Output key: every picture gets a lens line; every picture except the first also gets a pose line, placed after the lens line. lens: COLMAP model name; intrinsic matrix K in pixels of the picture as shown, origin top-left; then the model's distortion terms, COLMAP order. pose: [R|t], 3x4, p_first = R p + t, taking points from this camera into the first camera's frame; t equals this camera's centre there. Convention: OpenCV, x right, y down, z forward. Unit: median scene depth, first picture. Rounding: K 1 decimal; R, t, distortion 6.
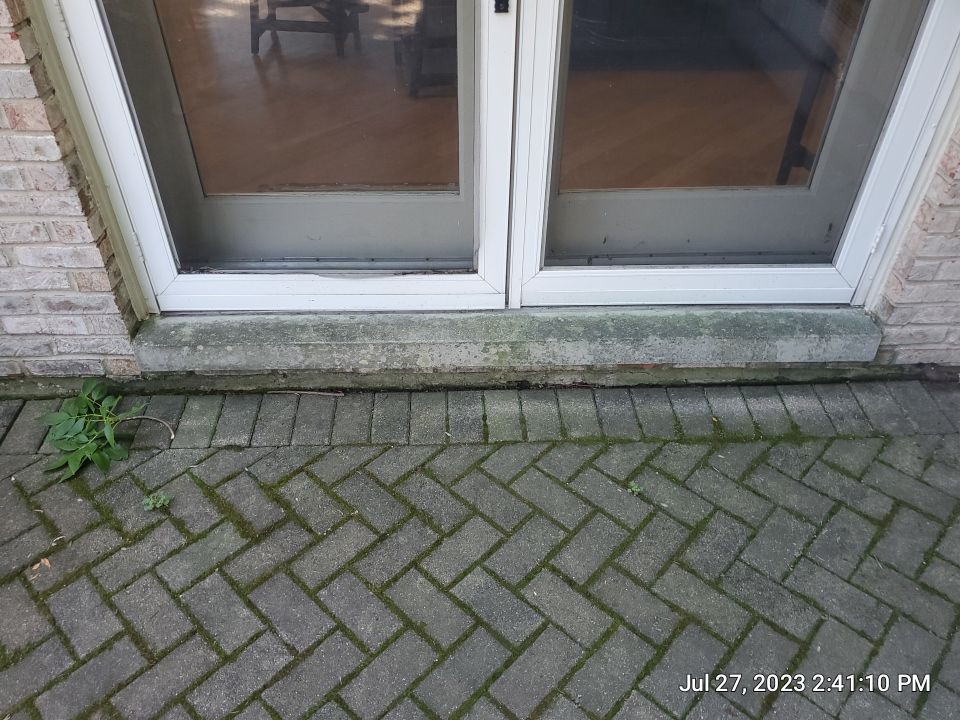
lens RADIAL K [[753.9, 0, 480.0], [0, 753.9, 360.0], [0, 0, 1]] dist [0.030143, -0.008127]
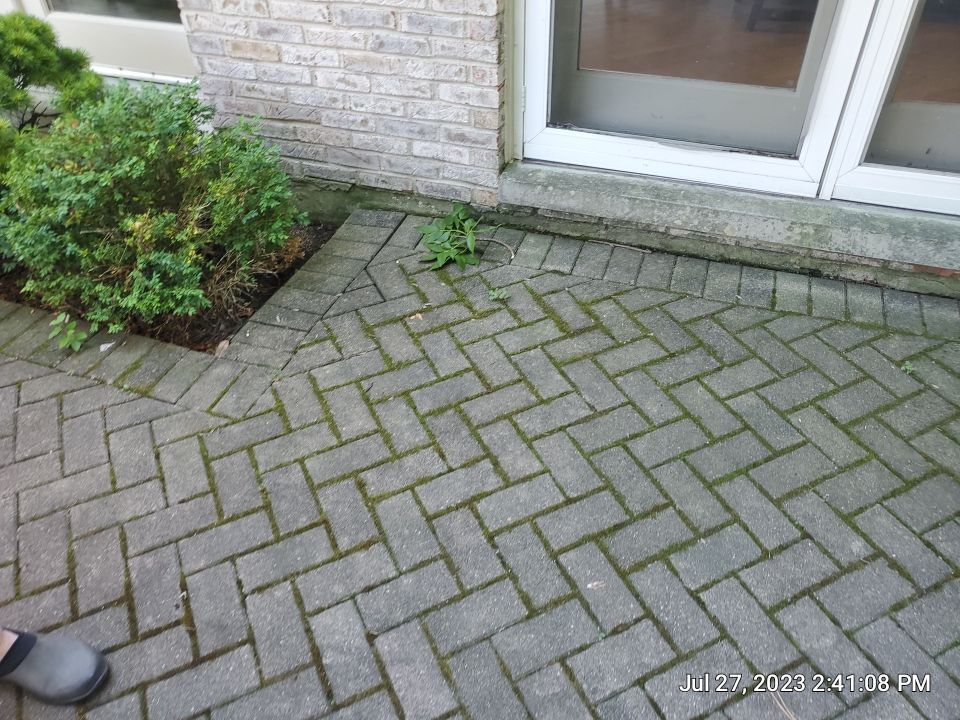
lens RADIAL K [[775.7, 0, 480.0], [0, 775.7, 360.0], [0, 0, 1]] dist [0.056065, -0.101040]
pose [[0.937641, 0.208800, -0.277907, -0.064739], [-0.207067, 0.977667, 0.035918, 0.243175], [0.279200, 0.023867, 0.959936, -0.256409]]
